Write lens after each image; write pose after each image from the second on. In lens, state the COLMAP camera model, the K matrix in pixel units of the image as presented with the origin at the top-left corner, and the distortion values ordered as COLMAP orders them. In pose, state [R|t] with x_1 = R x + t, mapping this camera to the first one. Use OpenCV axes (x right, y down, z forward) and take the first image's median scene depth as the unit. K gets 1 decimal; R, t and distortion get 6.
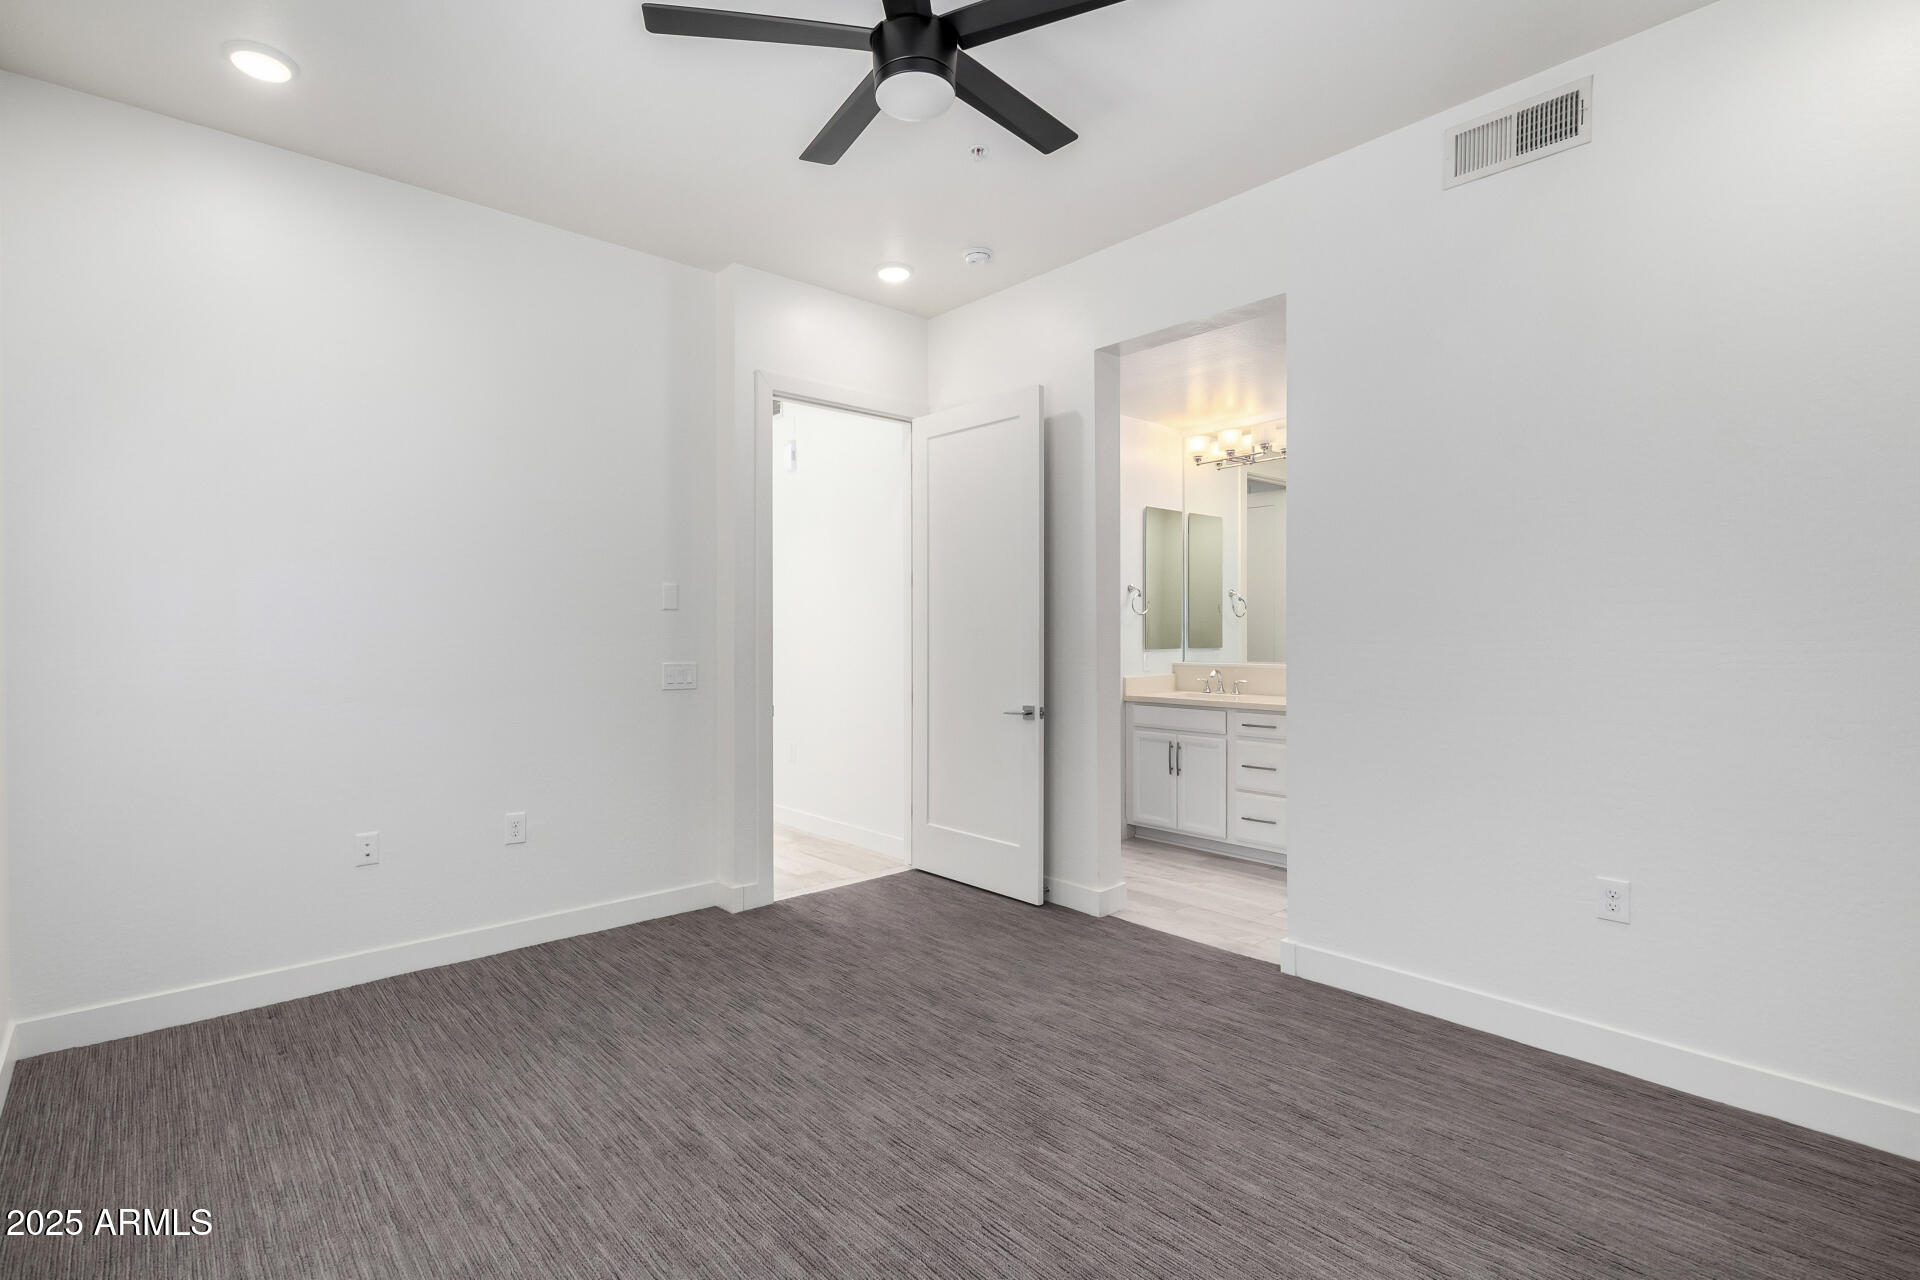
lens RADIAL K [[899.5, 0, 960.7], [0, 899.5, 638.5], [0, 0, 1]] dist [0.009734, -0.003583]
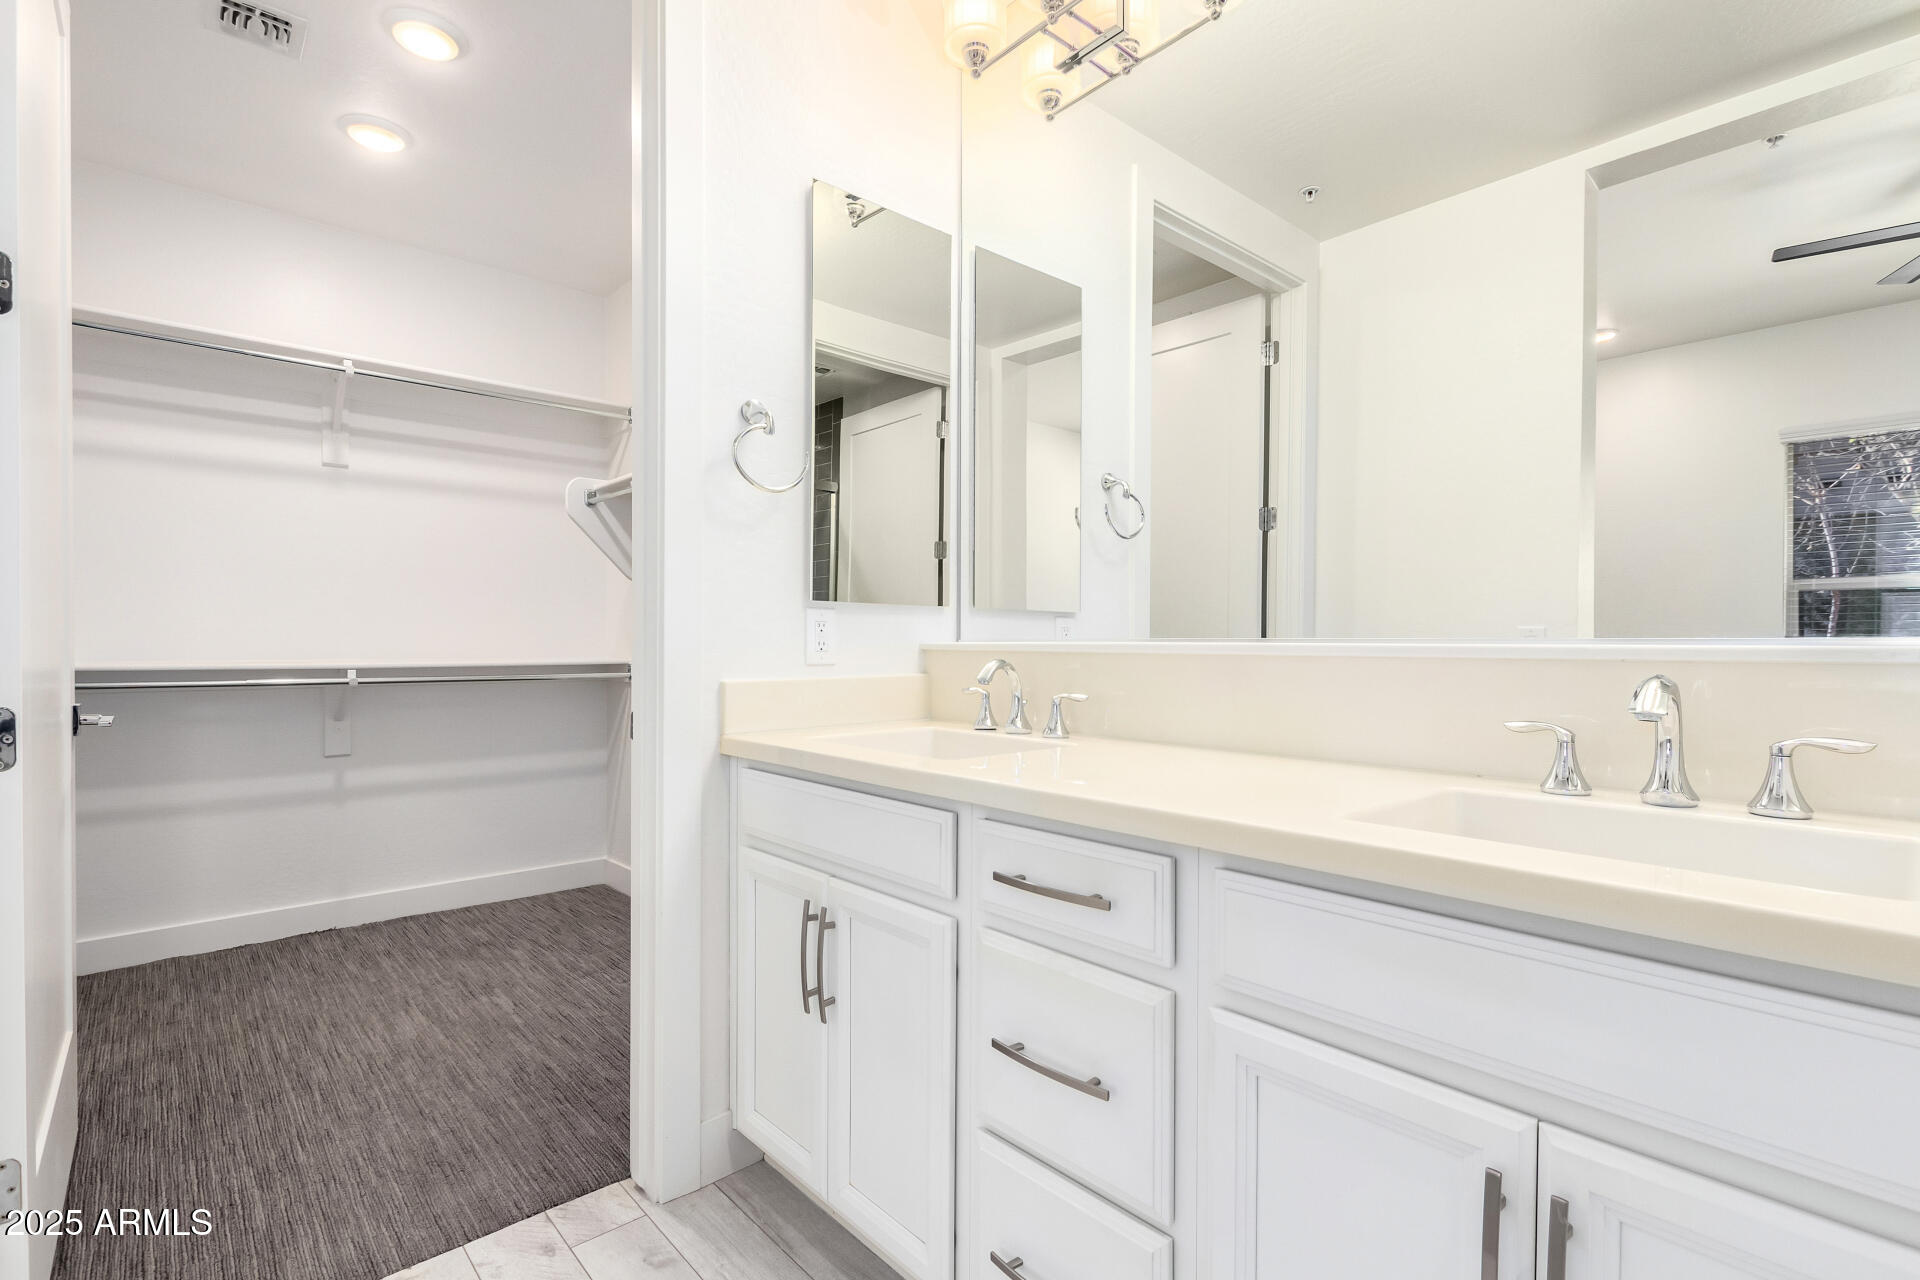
lens RADIAL K [[899.5, 0, 959.8], [0, 899.5, 648.0], [0, 0, 1]] dist [0.009734, -0.003583]
pose [[0.999928, -0.003628, -0.011452, 0.276236], [0.003681, 0.999982, 0.004633, 0.029075], [0.011435, -0.004675, 0.999924, 0.678831]]
